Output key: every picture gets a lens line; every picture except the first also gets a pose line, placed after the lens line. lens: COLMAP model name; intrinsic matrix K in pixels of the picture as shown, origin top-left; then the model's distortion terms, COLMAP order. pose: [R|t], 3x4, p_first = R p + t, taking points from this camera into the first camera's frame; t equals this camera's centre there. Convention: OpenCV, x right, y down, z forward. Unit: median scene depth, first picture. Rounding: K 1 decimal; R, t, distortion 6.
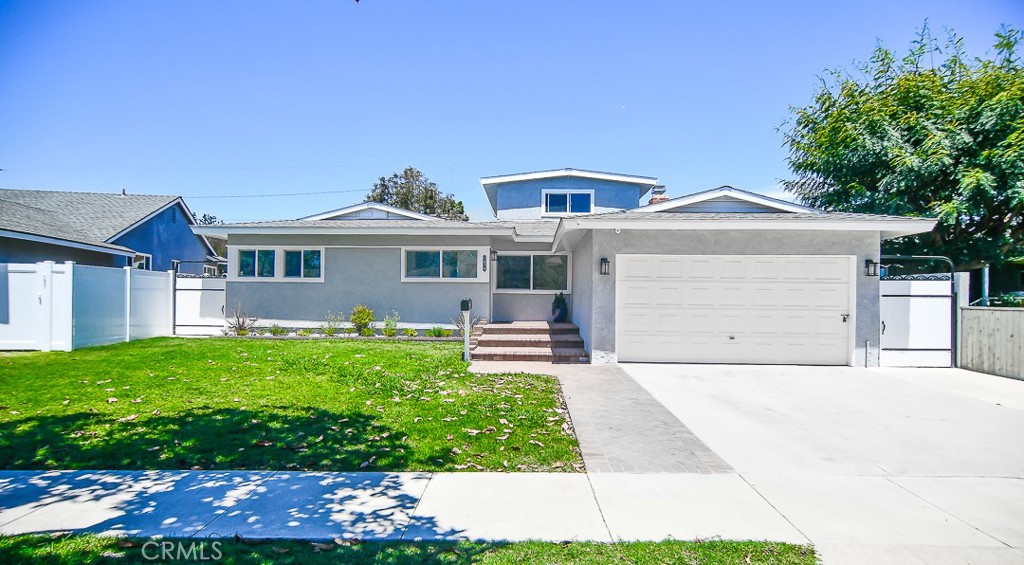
lens RADIAL K [[525.6, 0, 512.1], [0, 525.6, 287.6], [0, 0, 1]] dist [-0.015717, 0.000475]
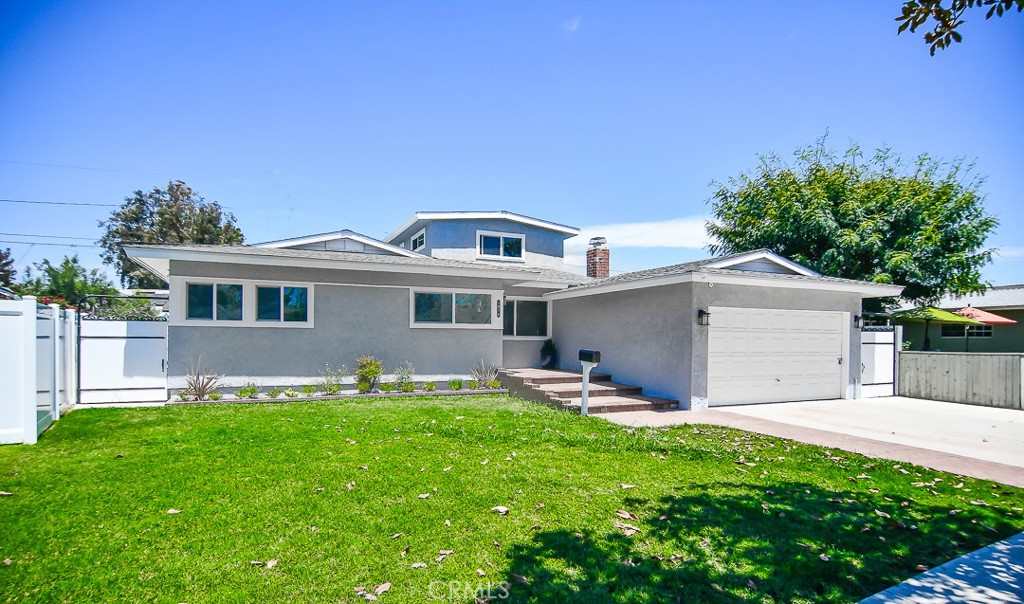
lens RADIAL K [[524.5, 0, 509.3], [0, 524.5, 342.5], [0, 0, 1]] dist [-0.021056, 0.001413]
pose [[0.899944, -0.006352, 0.435958, -0.441496], [-0.006017, 0.999618, 0.026985, -0.011233], [-0.435963, -0.026908, 0.899562, 0.152219]]
